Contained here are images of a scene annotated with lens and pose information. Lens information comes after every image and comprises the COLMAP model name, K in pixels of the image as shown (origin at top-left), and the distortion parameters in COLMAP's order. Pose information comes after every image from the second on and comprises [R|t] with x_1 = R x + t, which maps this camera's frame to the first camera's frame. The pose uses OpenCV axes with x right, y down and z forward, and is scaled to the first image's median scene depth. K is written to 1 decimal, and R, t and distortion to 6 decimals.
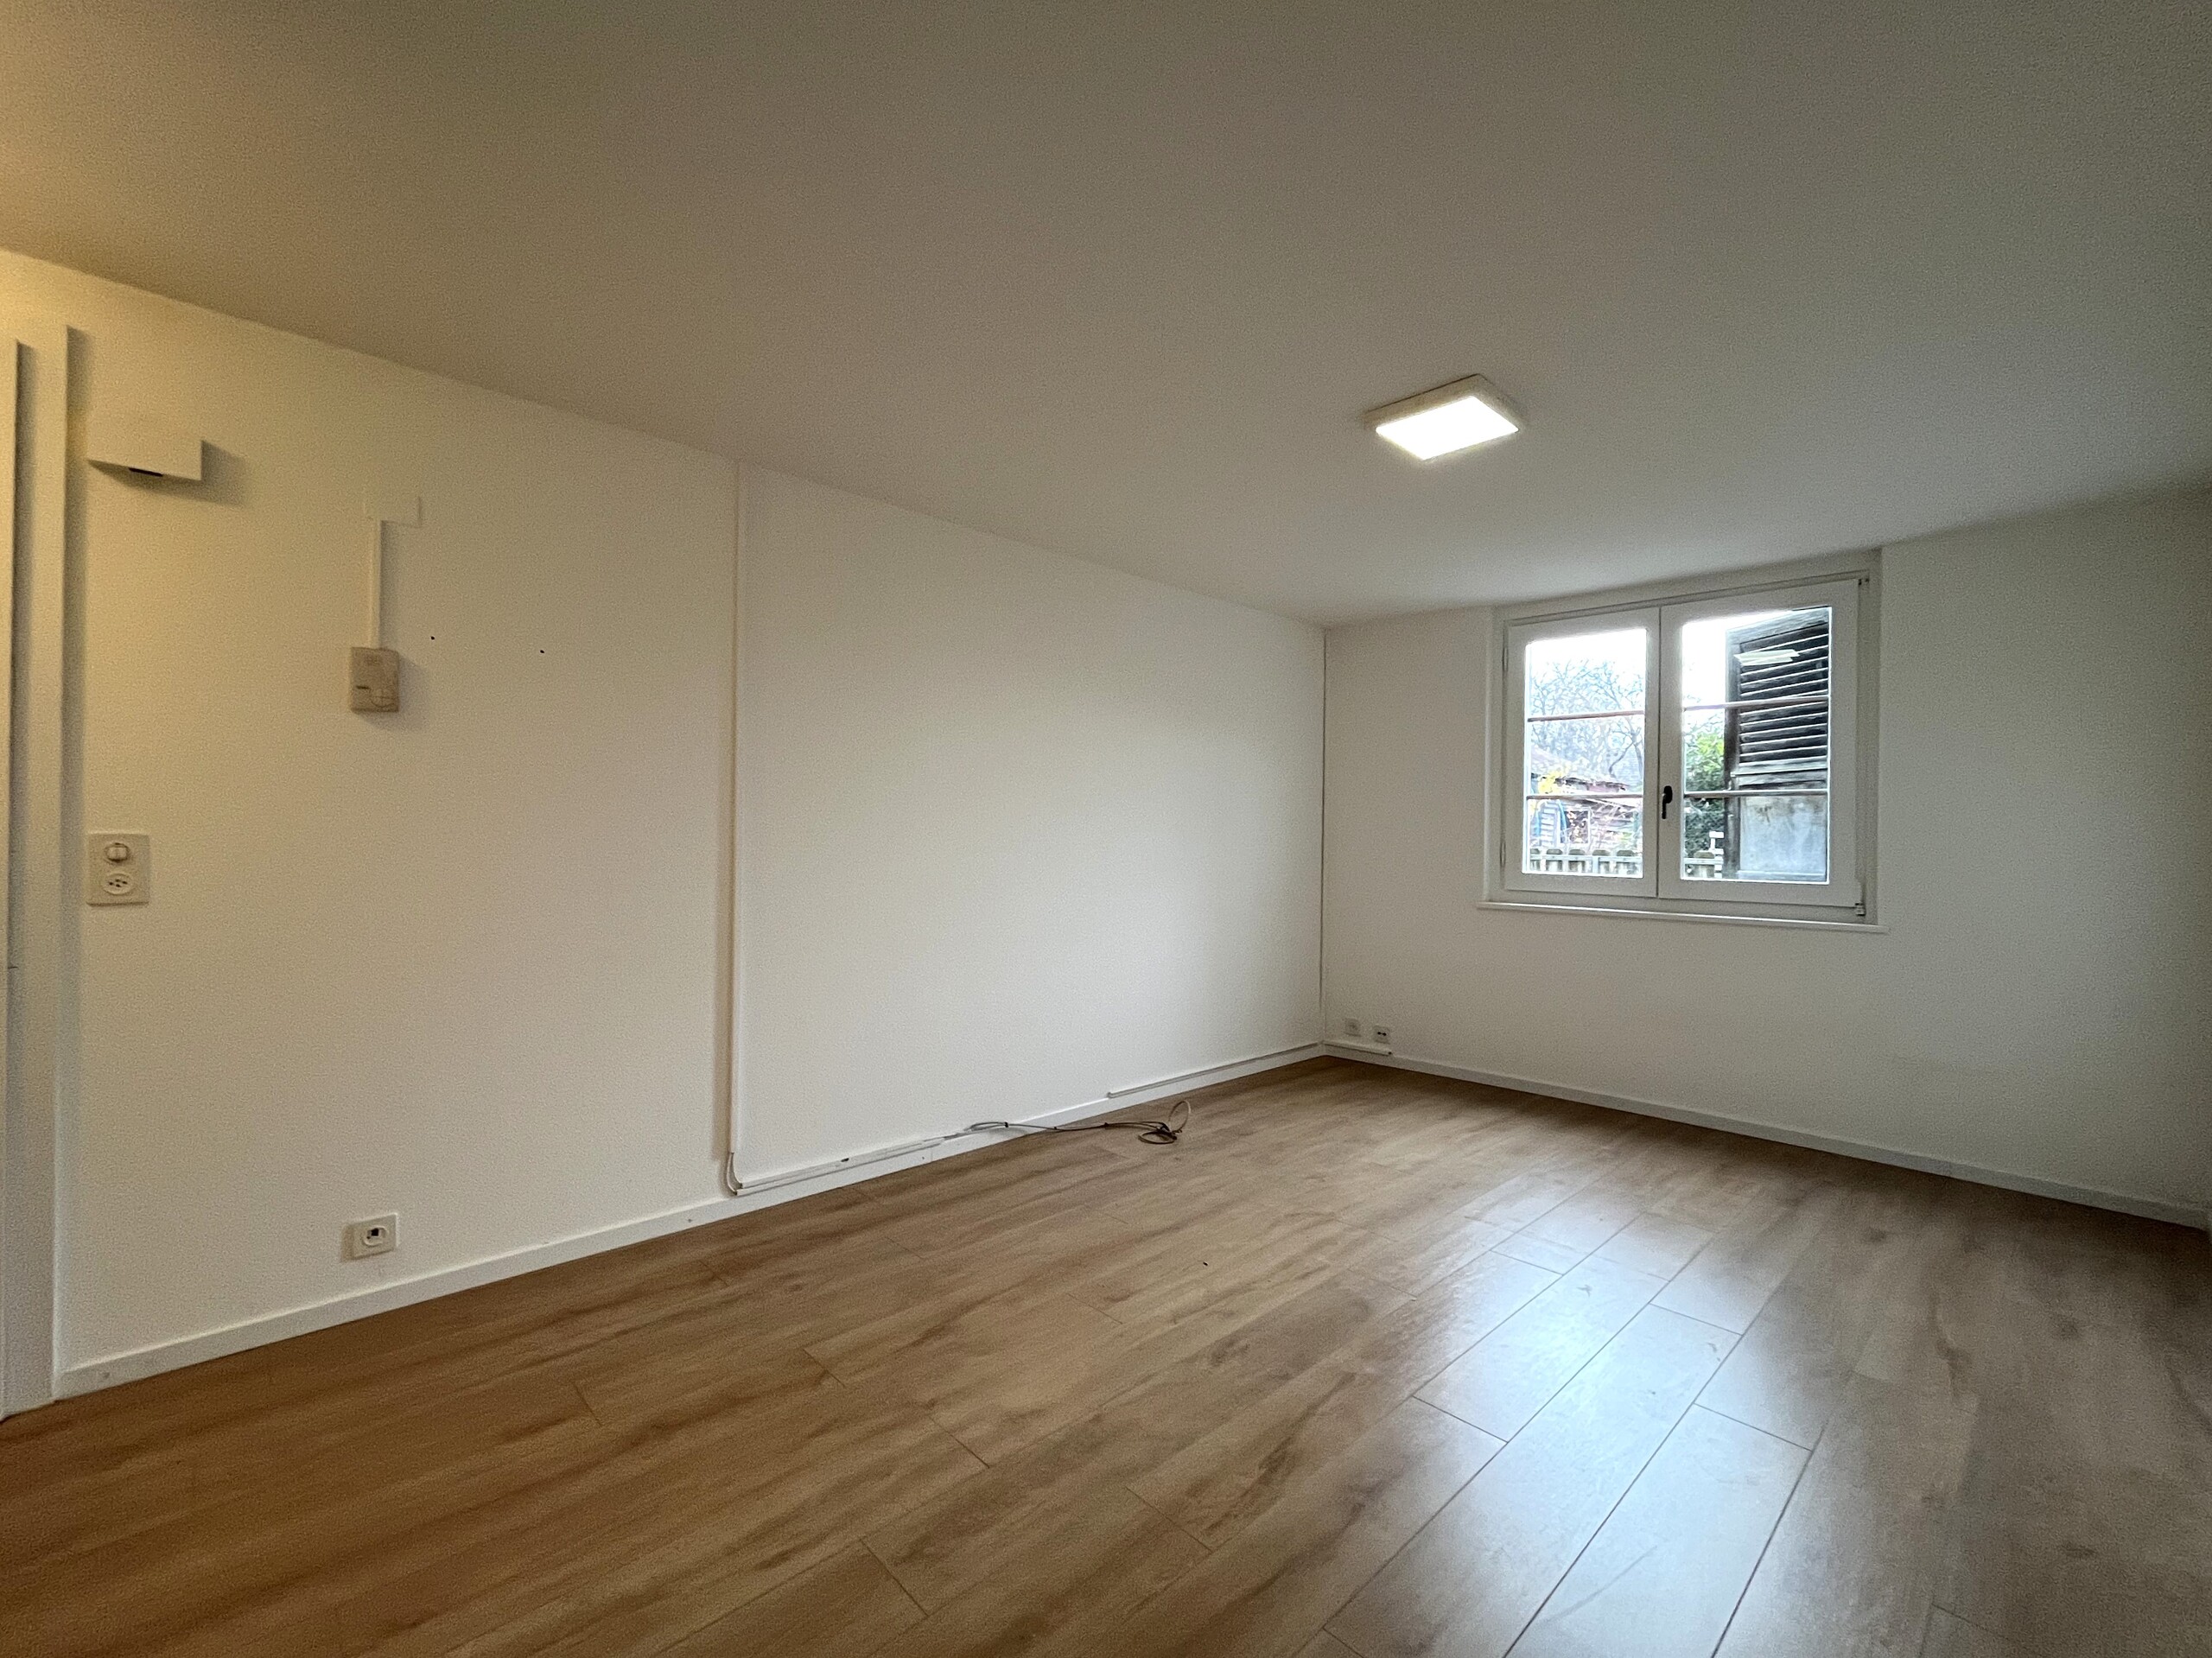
lens RADIAL K [[911.8, 0, 1106.0], [0, 911.8, 829.0], [0, 0, 1]] dist [-0.002305, -0.000294]
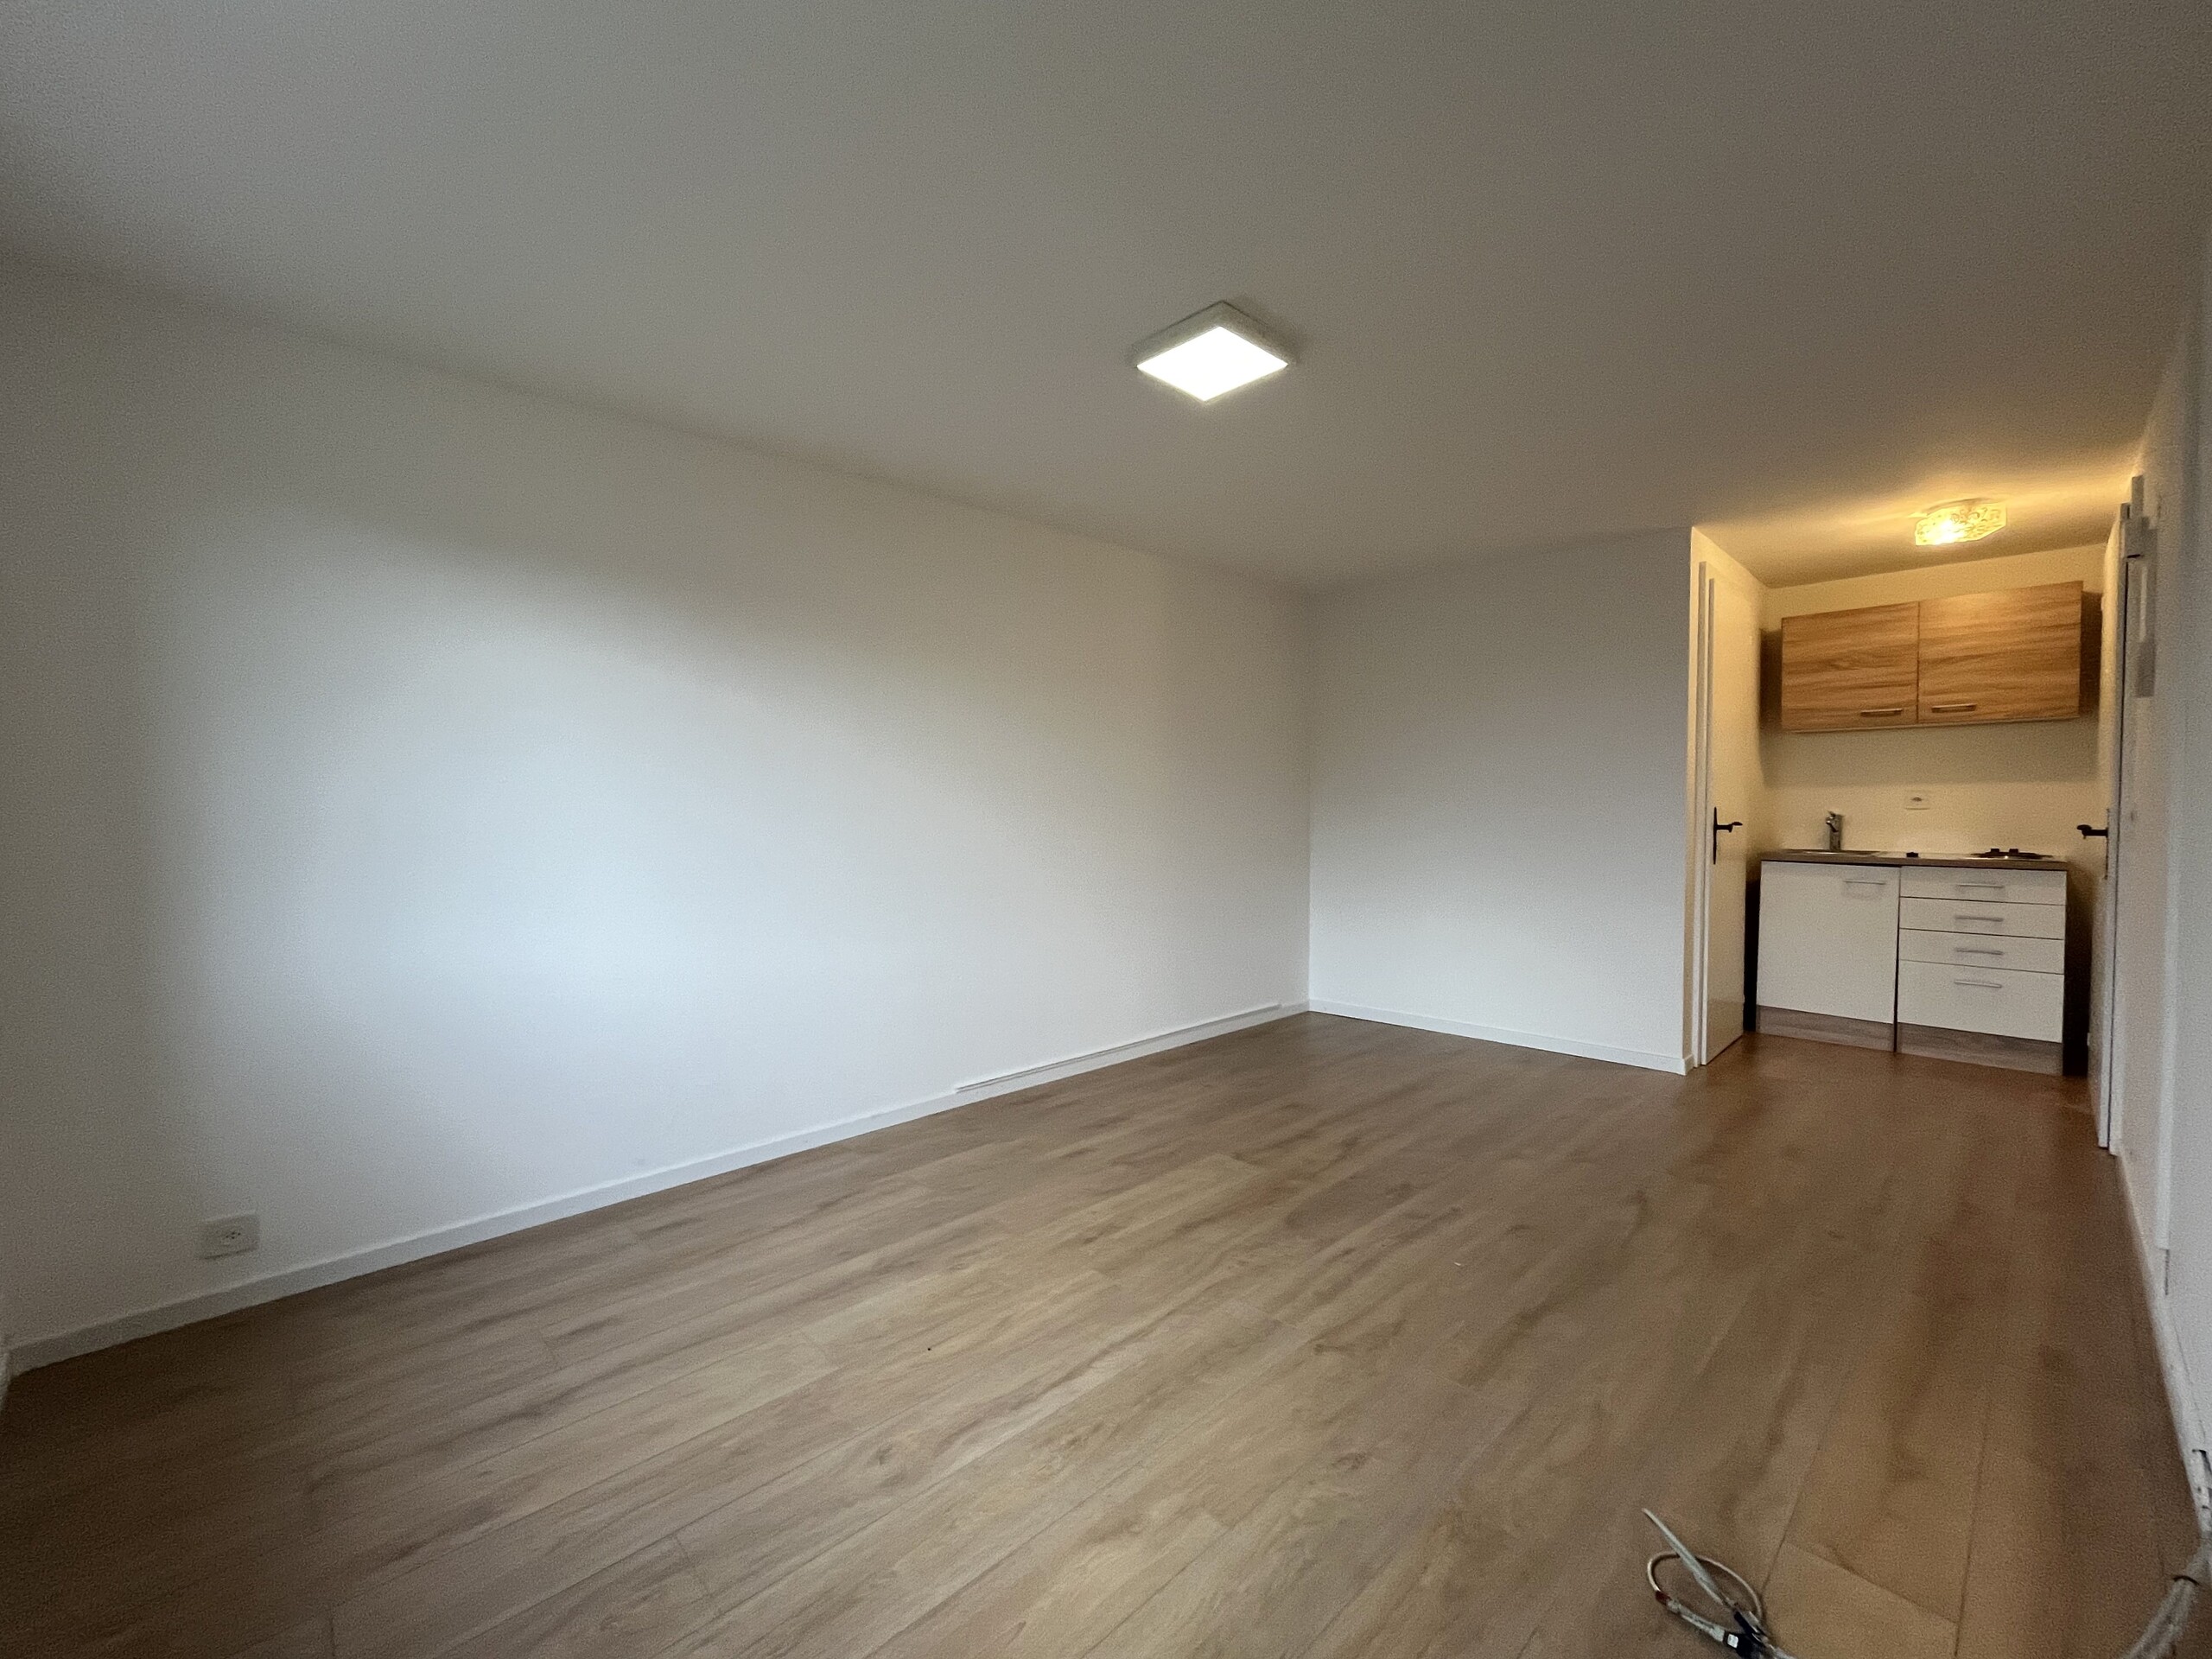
lens RADIAL K [[911.9, 0, 1106.0], [0, 911.9, 829.5], [0, 0, 1]] dist [-0.002305, -0.000294]
pose [[-0.999960, -0.006562, -0.006129, 0.438858], [-0.006727, 0.999604, 0.027314, 0.017547], [0.005948, 0.027354, -0.999608, 1.771047]]
